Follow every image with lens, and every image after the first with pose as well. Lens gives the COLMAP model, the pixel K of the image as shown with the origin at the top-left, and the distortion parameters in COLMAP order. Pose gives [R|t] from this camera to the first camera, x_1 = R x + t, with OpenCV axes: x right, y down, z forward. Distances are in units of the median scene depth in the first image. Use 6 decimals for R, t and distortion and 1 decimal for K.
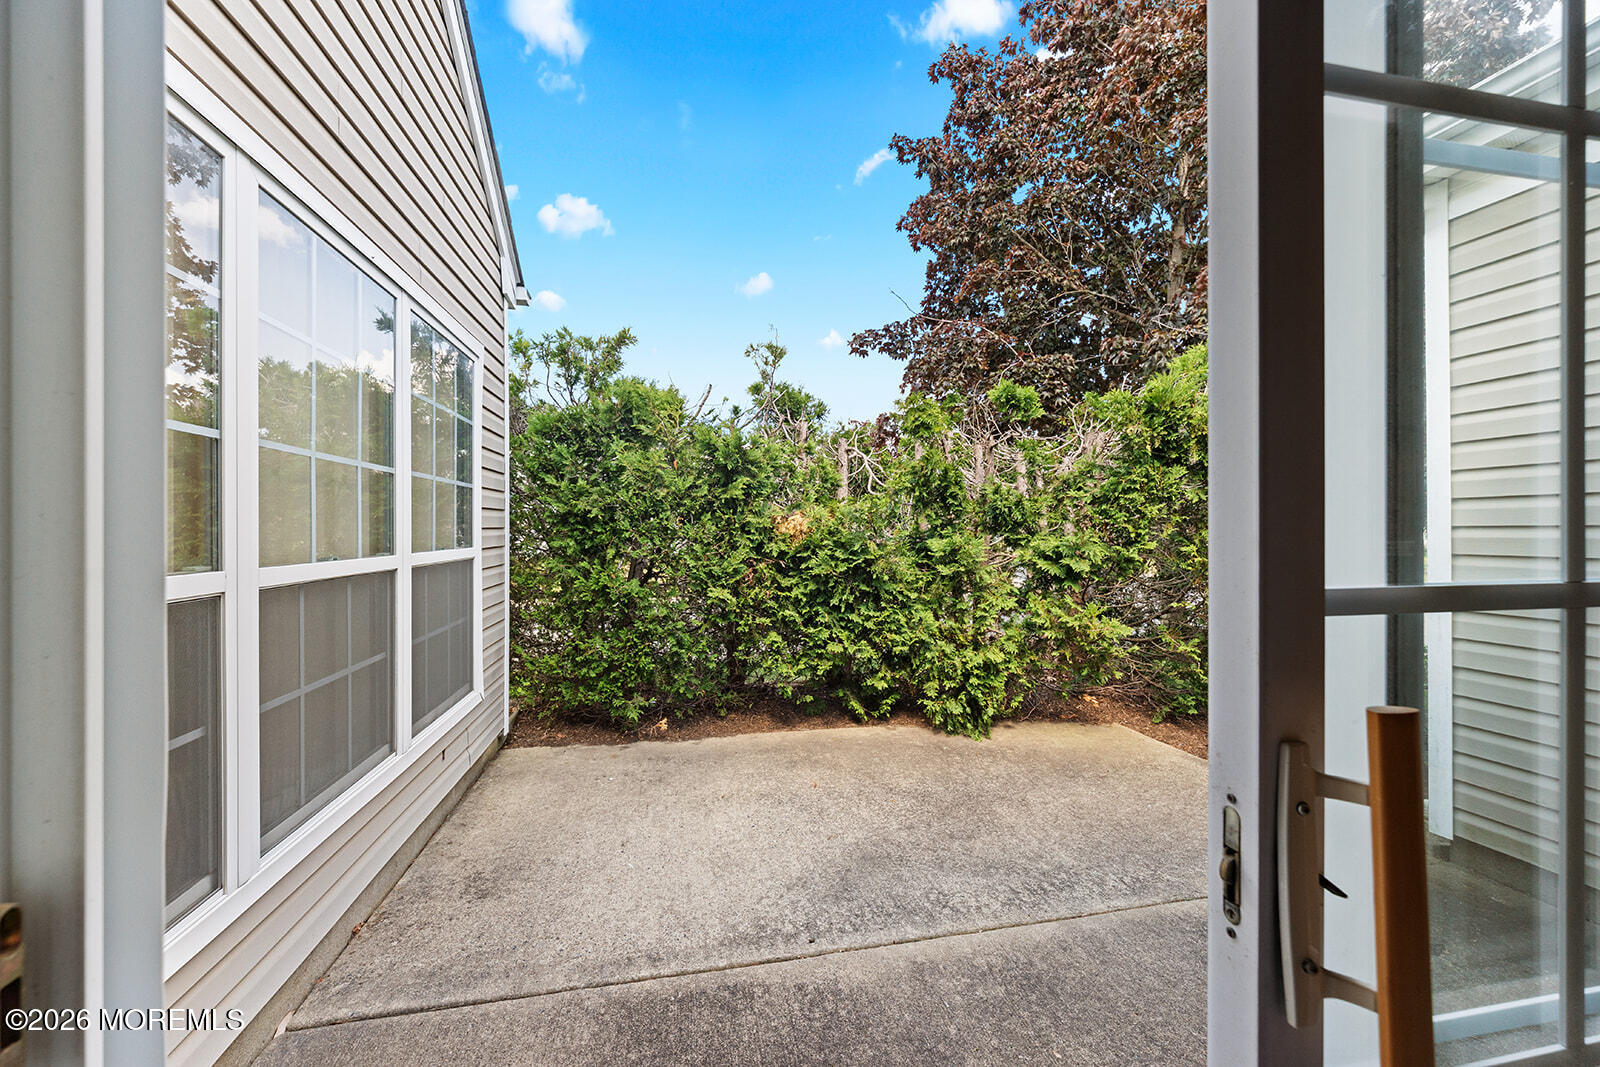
lens RADIAL K [[624.9, 0, 797.4], [0, 624.9, 529.5], [0, 0, 1]] dist [0.001925, -0.001548]
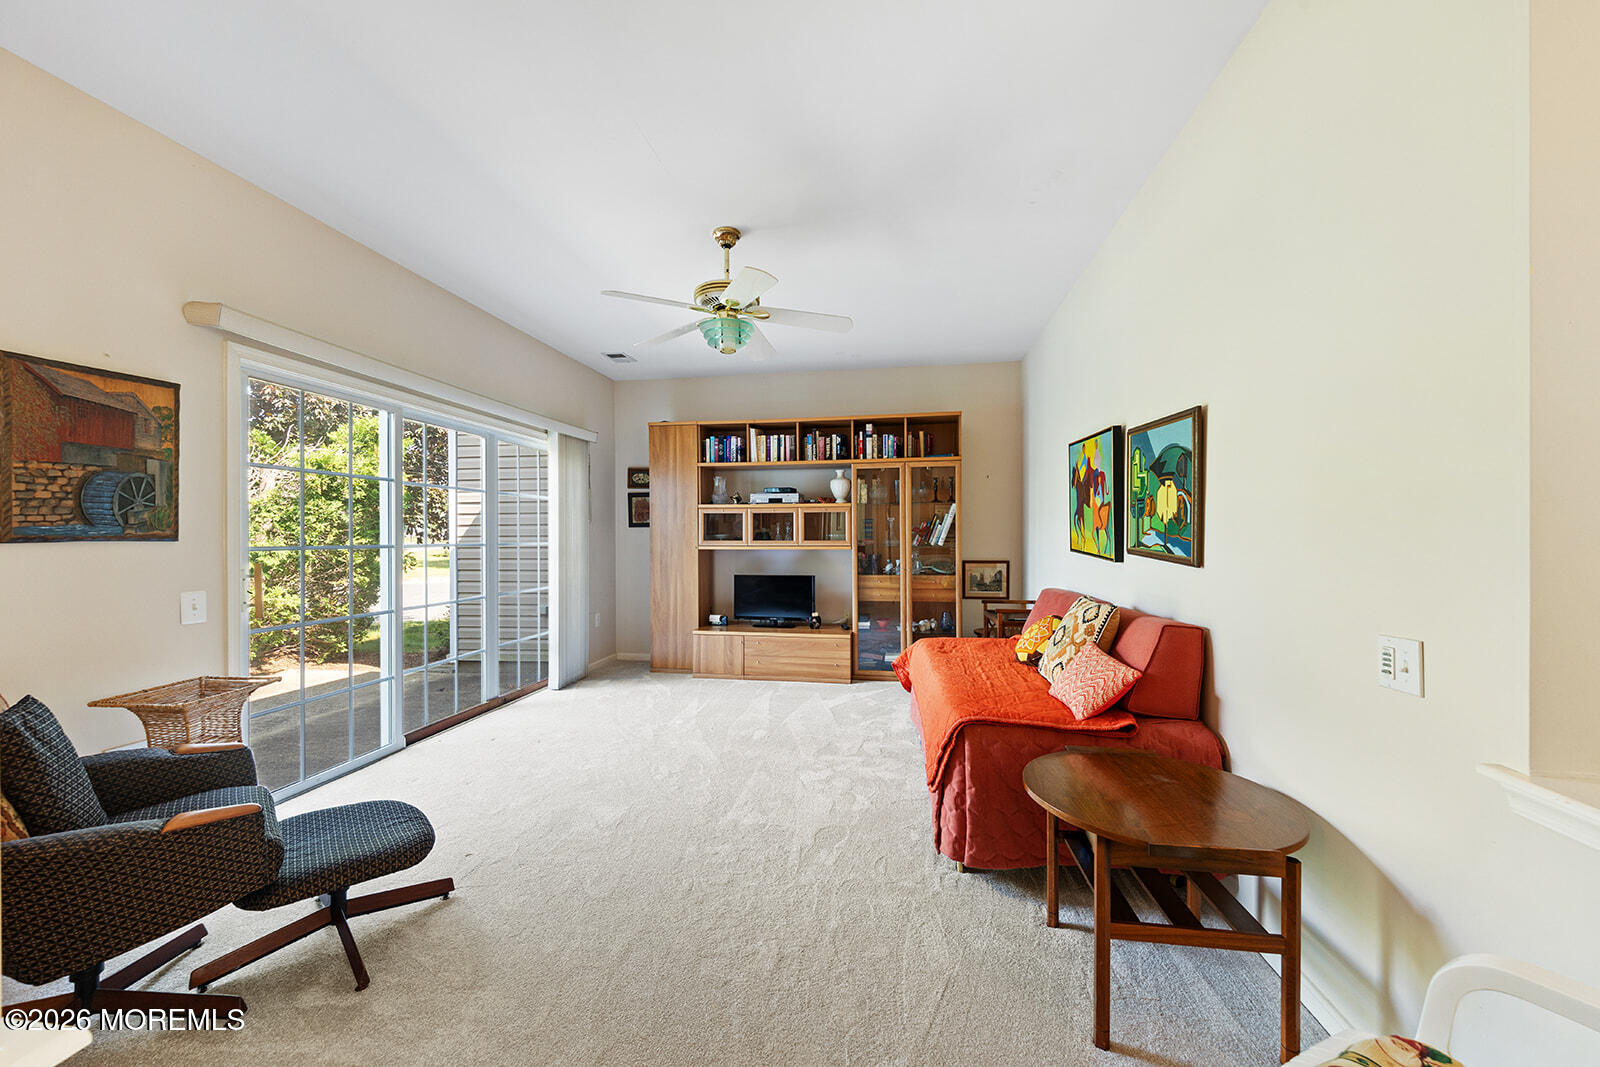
lens RADIAL K [[624.9, 0, 796.0], [0, 624.9, 537.5], [0, 0, 1]] dist [0.001925, -0.001548]
pose [[0.355091, -0.002653, 0.934828, -0.541666], [0.004227, 0.999990, 0.001233, 0.002175], [-0.934822, 0.003514, 0.355099, -0.777127]]
